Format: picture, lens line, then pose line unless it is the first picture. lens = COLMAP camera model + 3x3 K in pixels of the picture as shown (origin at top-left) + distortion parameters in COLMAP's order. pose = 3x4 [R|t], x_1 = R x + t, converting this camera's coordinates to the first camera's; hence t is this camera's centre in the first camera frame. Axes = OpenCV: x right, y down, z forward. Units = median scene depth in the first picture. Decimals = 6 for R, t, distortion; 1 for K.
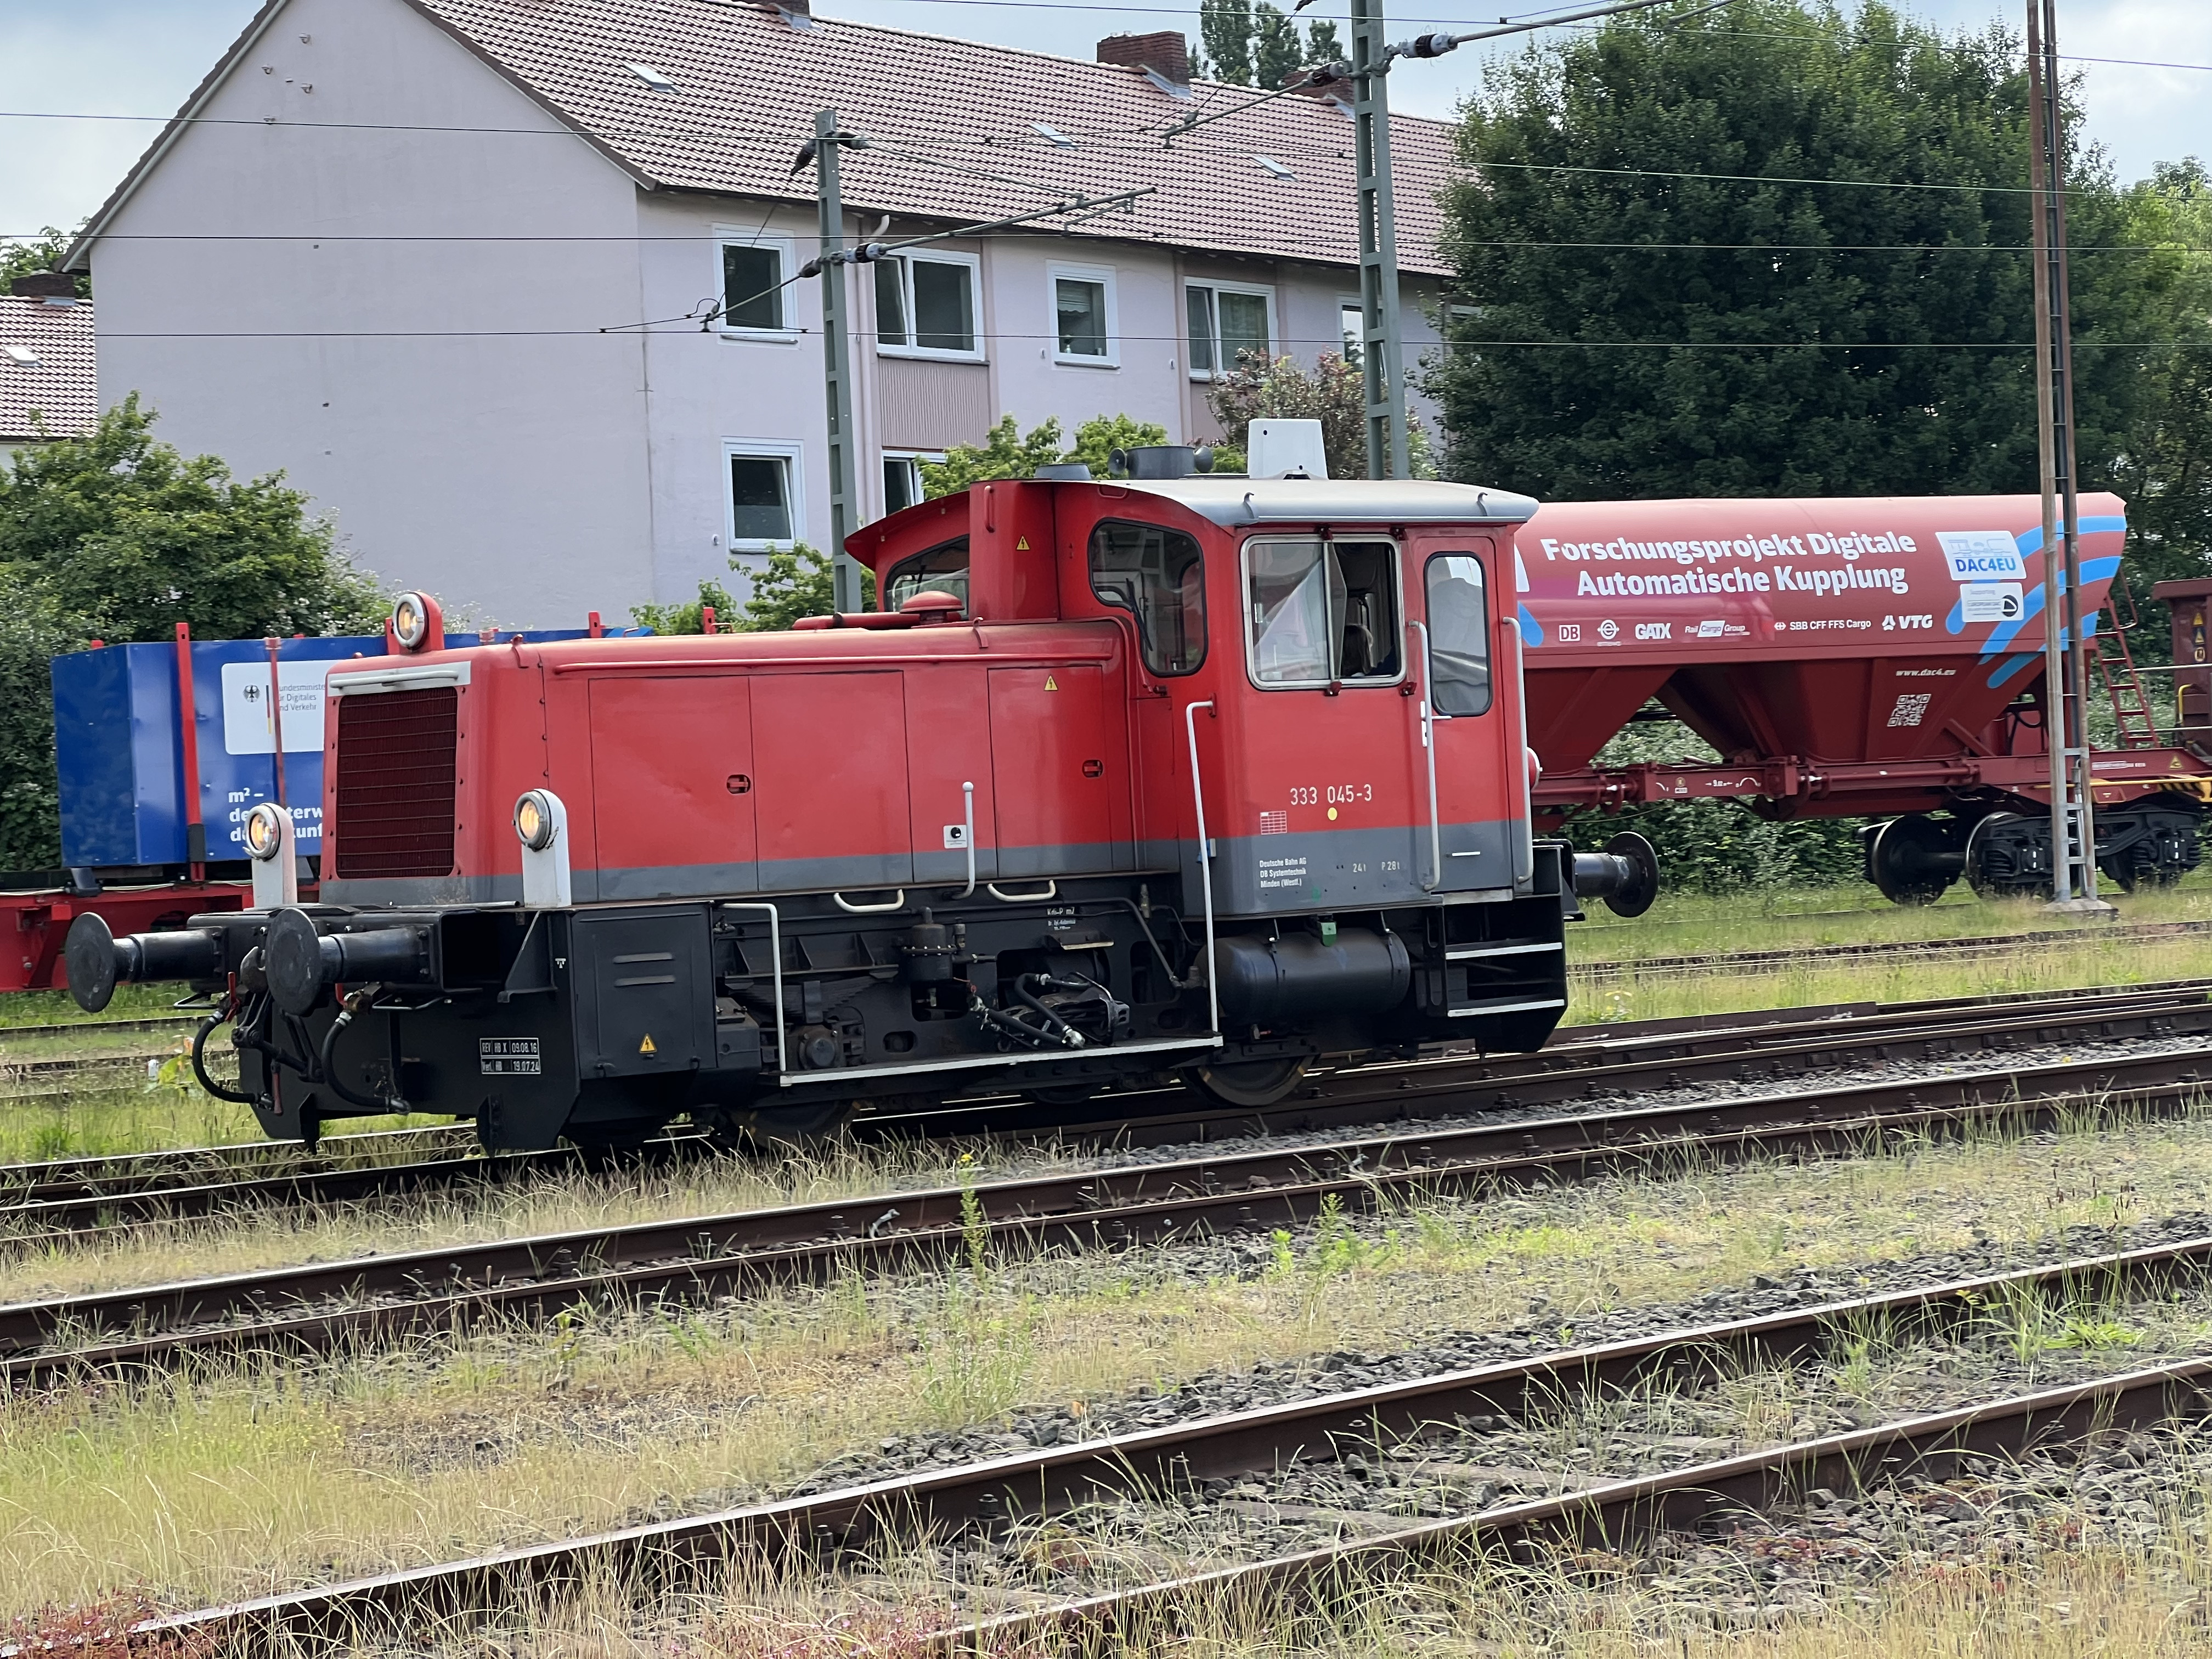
lens RADIAL K [[4854.1, 0, 1074.6], [0, 4854.1, 737.5], [0, 0, 1]] dist [0.133629, 0.000000]
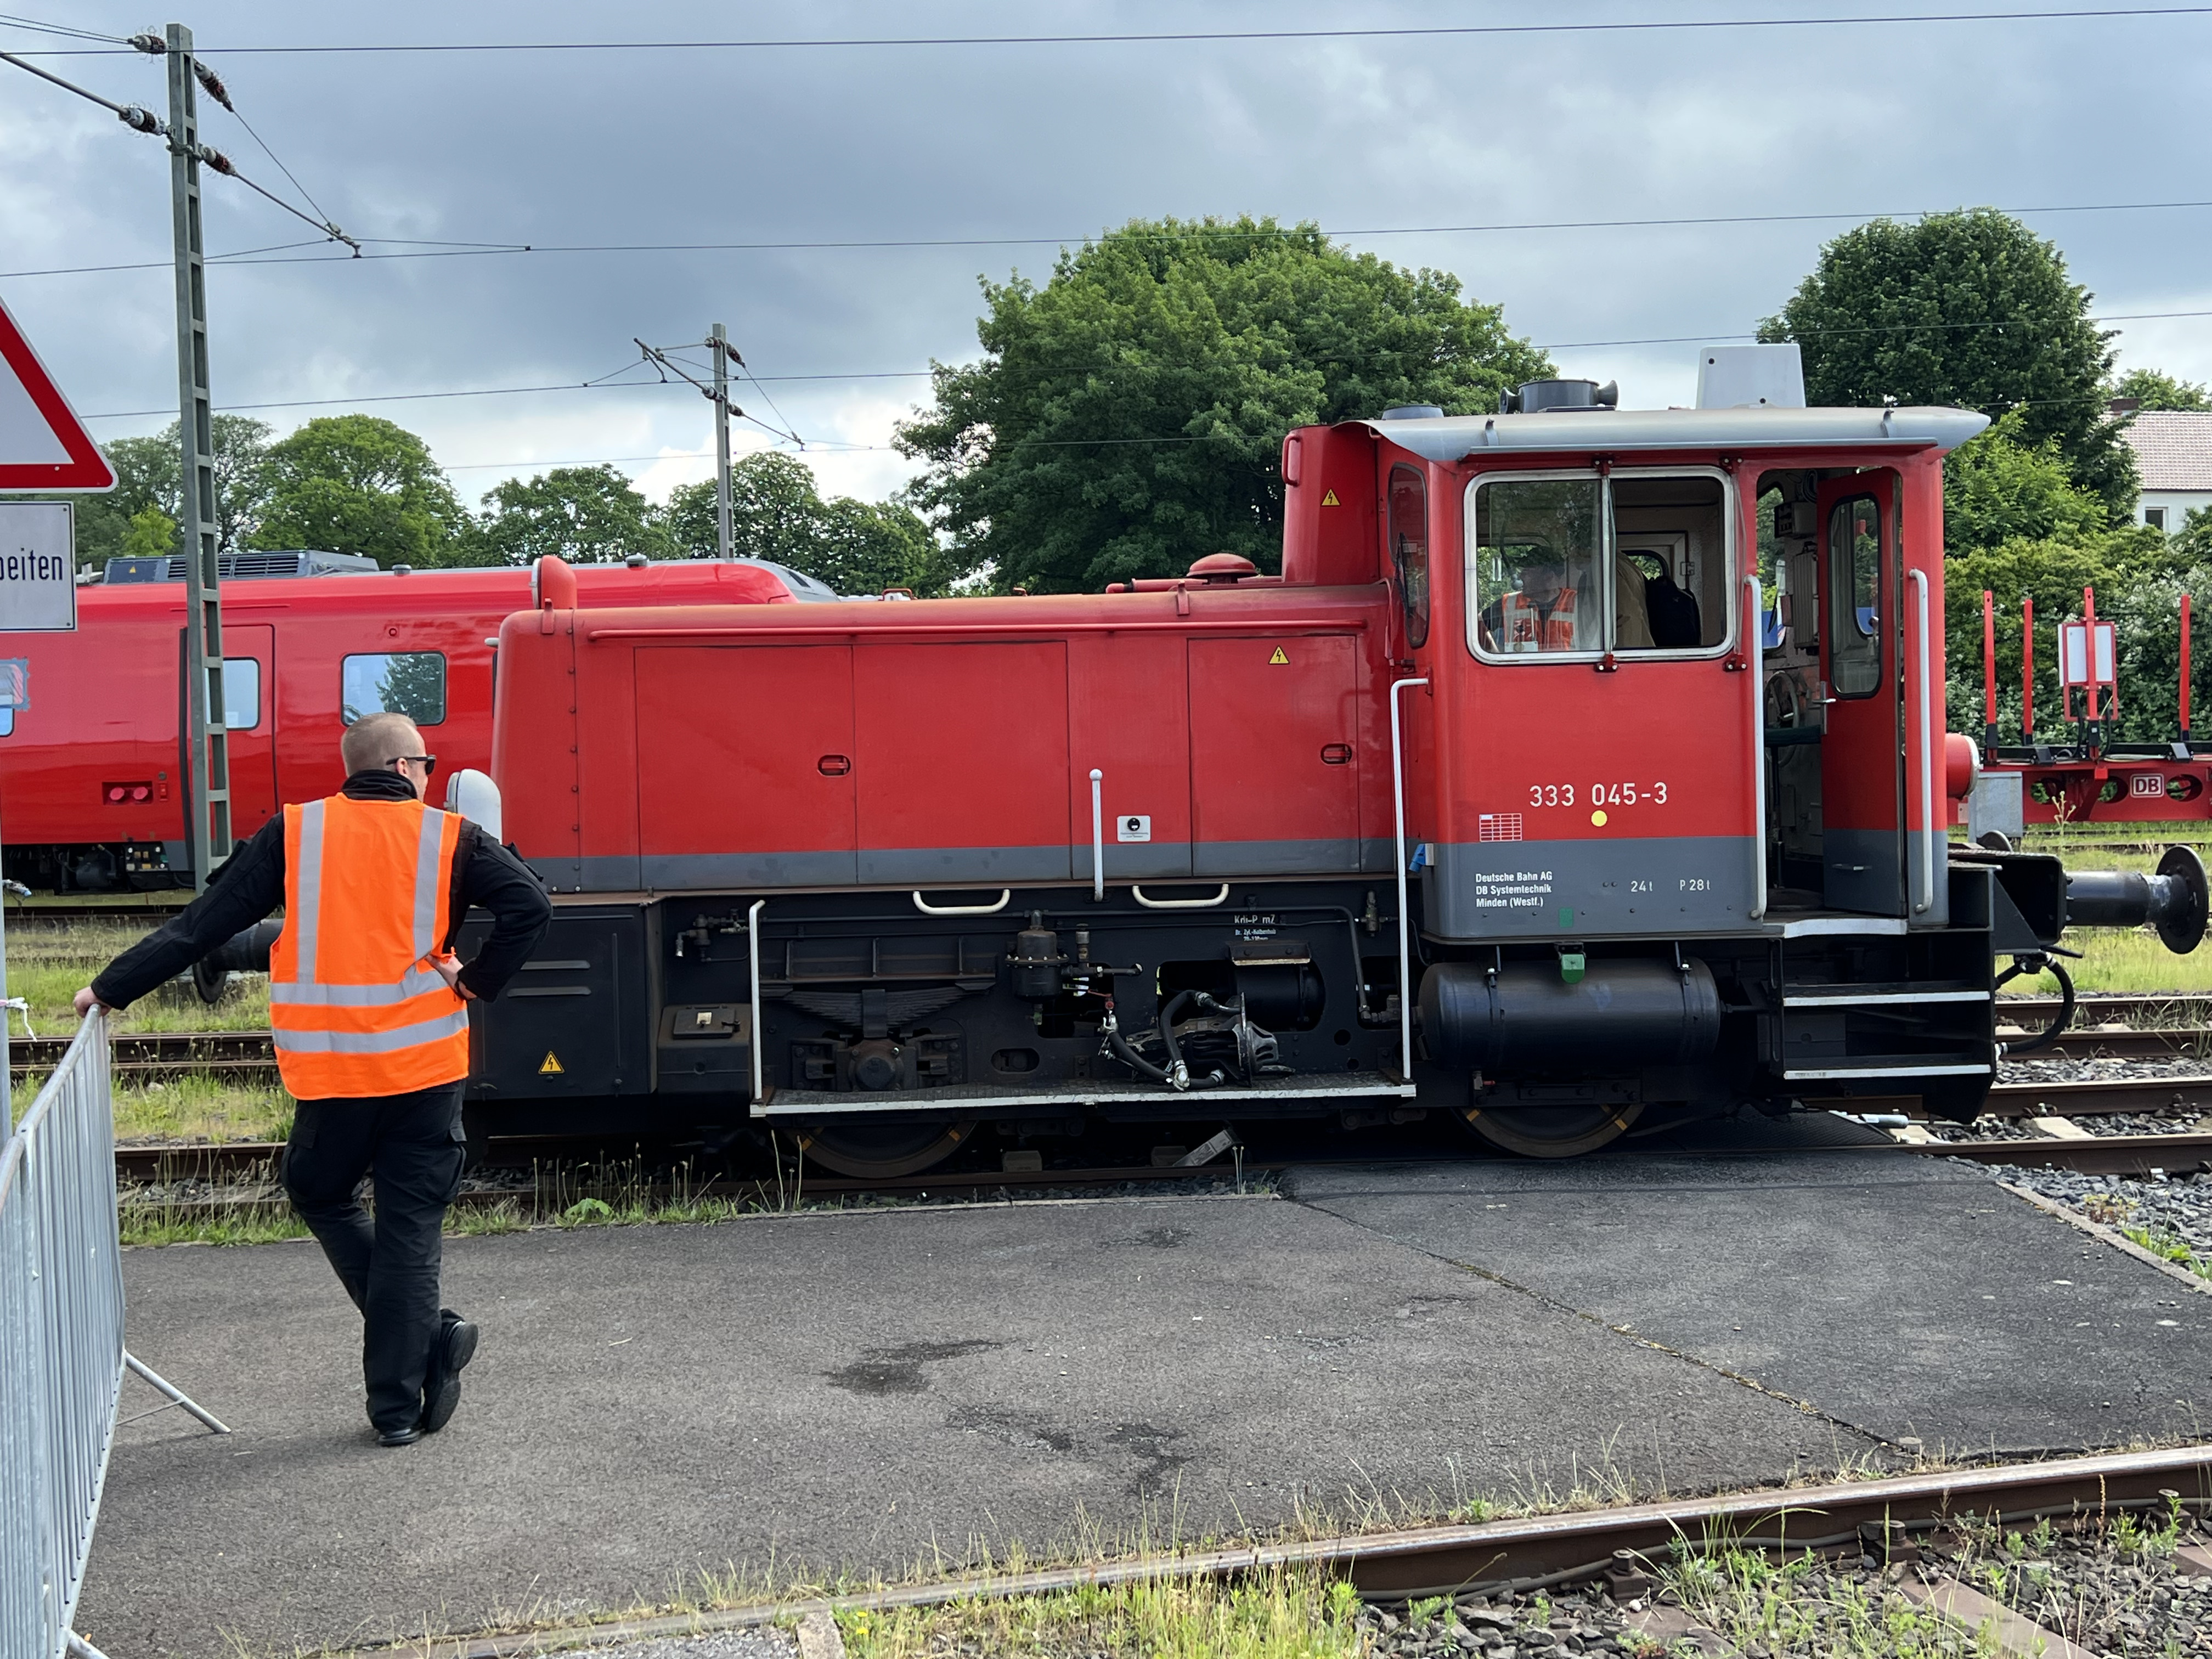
lens RADIAL K [[2339.8, 0, 1117.7], [0, 2339.8, 835.8], [0, 0, 1]] dist [0.062611, 0.000000]
pose [[0.803370, 0.052715, -0.593143, 0.221606], [-0.008880, 0.997024, 0.076582, -0.010823], [0.595415, -0.056256, 0.801447, 0.638905]]
